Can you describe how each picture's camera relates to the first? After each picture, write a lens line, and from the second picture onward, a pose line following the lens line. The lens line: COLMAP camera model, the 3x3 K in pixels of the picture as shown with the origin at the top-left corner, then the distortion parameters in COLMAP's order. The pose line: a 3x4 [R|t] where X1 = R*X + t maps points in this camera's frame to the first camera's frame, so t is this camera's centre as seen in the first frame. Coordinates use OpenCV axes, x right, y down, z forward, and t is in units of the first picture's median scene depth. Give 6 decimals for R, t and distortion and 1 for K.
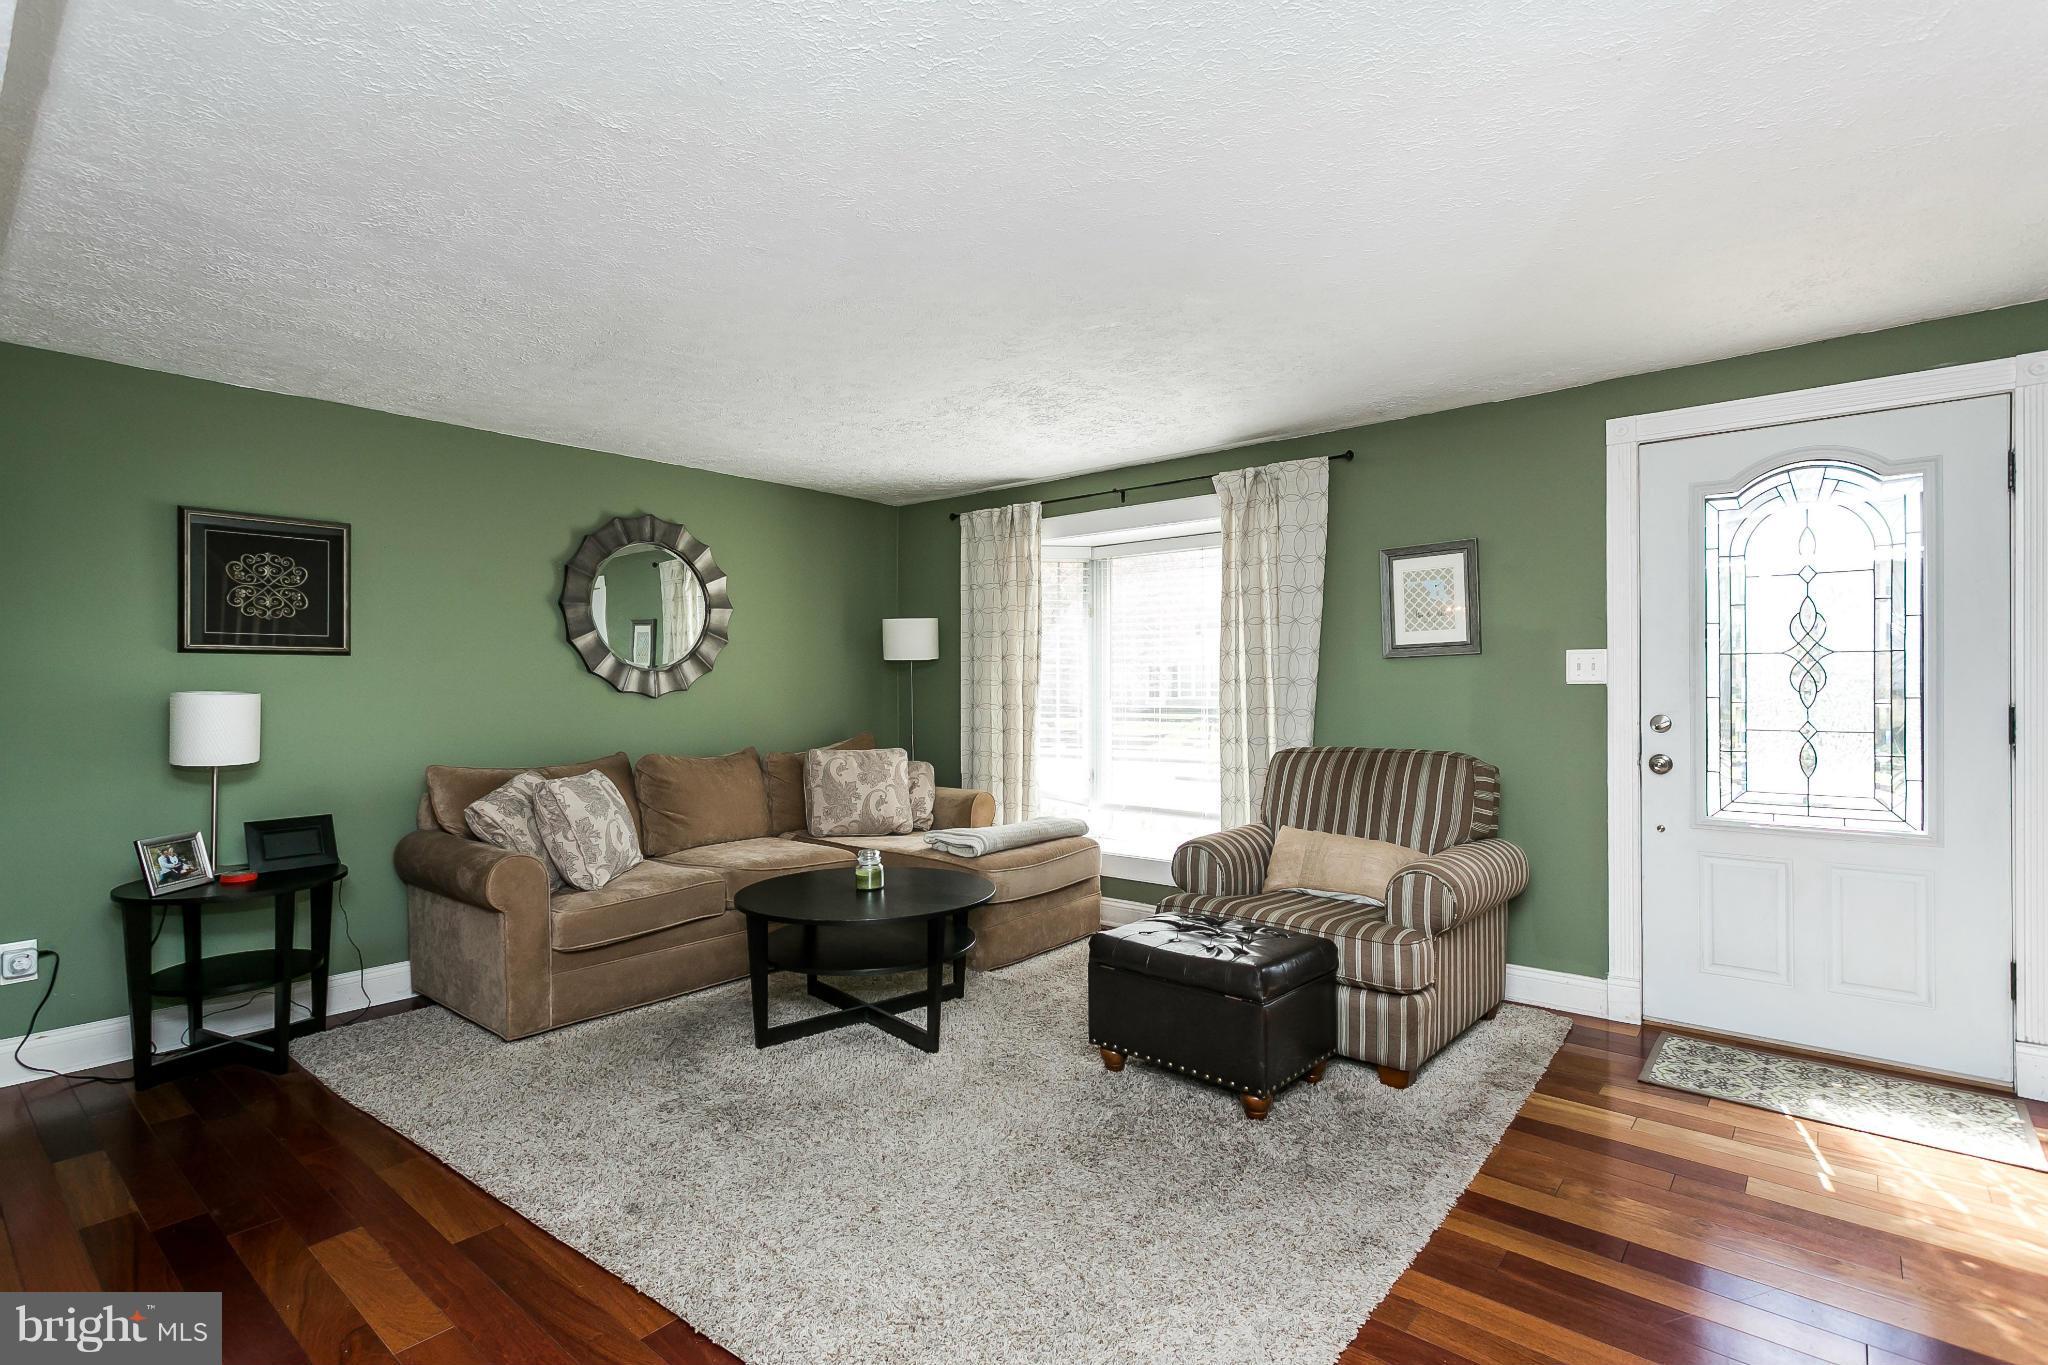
lens RADIAL K [[963.0, 0, 1016.2], [0, 963.0, 682.3], [0, 0, 1]] dist [0.000330, 0.000244]
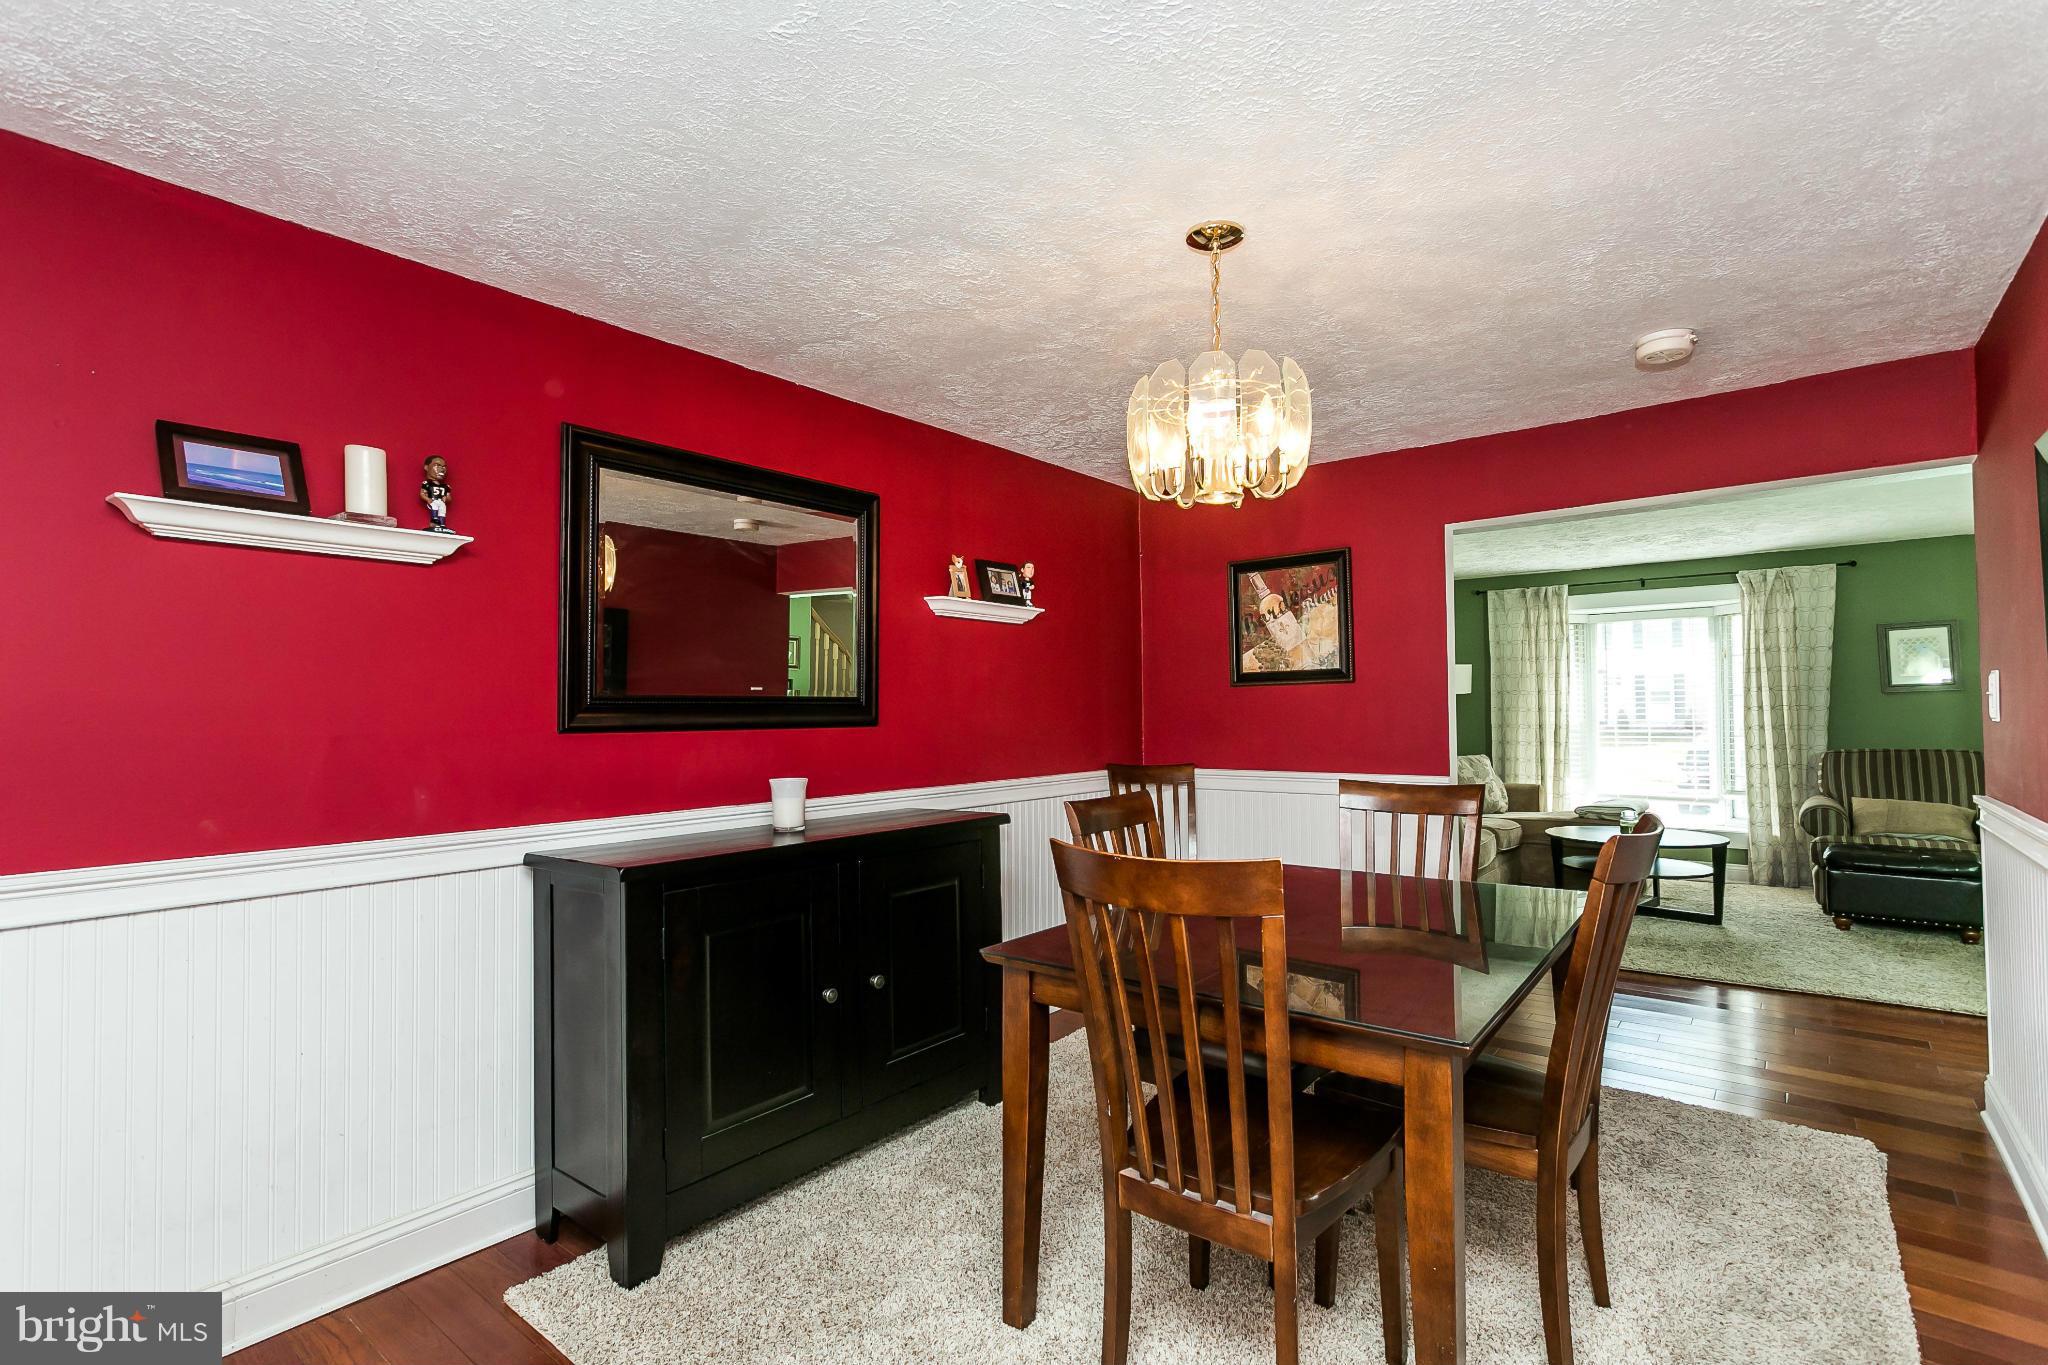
lens RADIAL K [[953.8, 0, 1001.5], [0, 953.8, 689.7], [0, 0, 1]] dist [-0.001545, -0.000147]
pose [[0.999908, -0.003924, 0.013011, -1.209078], [0.004236, 0.999703, -0.024013, 0.001824], [-0.012913, 0.024066, 0.999627, -0.602002]]
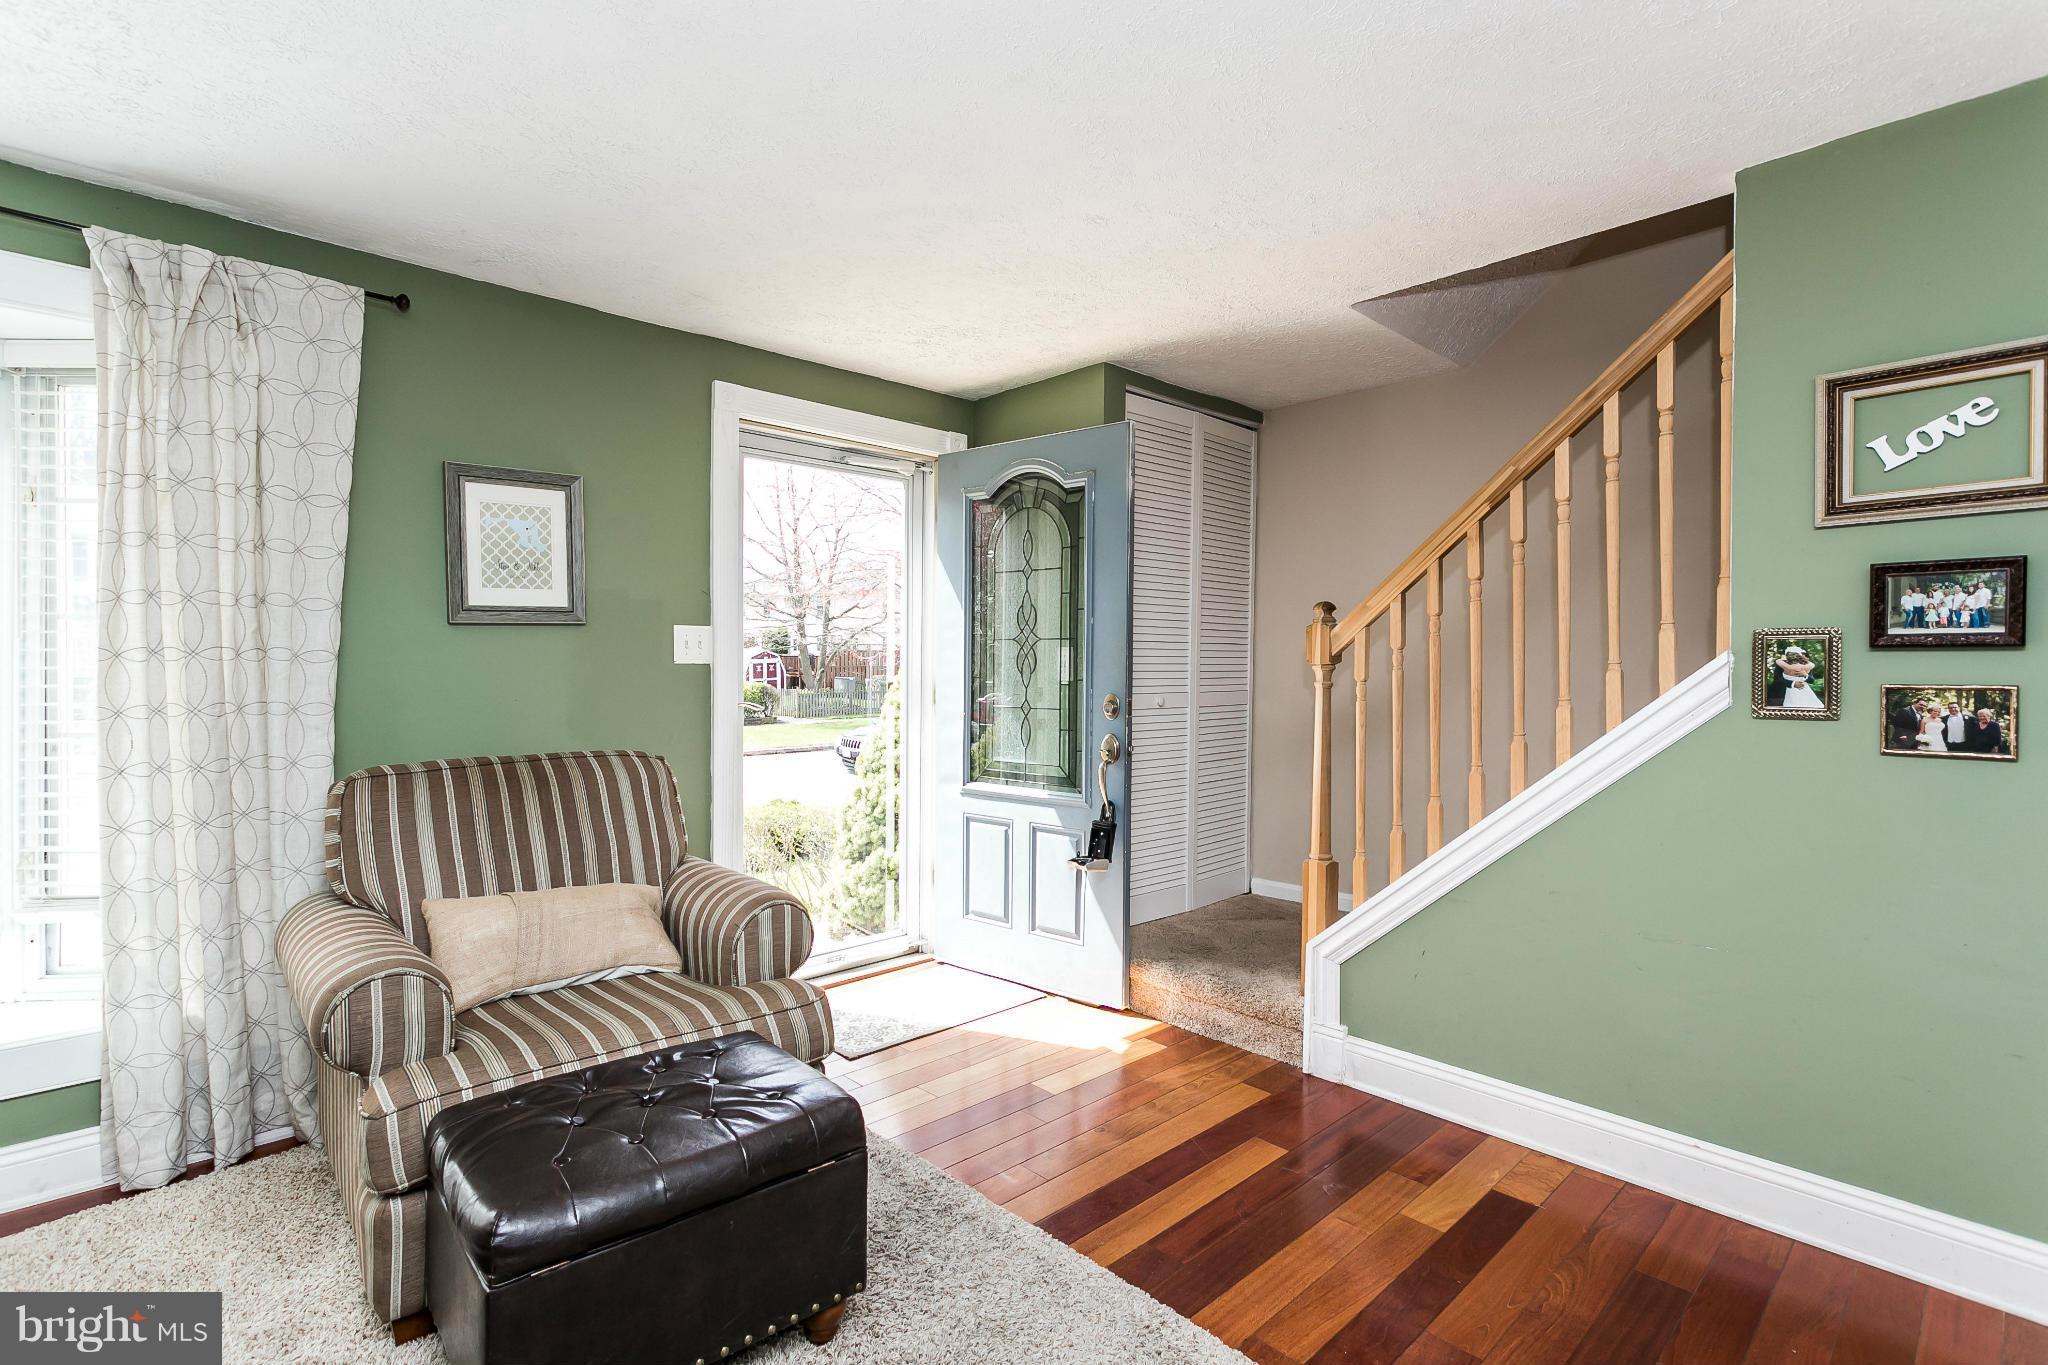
lens RADIAL K [[959.8, 0, 1011.6], [0, 959.8, 680.1], [0, 0, 1]] dist [-0.001006, -0.000244]
pose [[0.123456, -0.006977, 0.992326, -0.267635], [-0.005480, 0.999955, 0.007712, 0.008447], [-0.992335, -0.006390, 0.123412, 0.590908]]
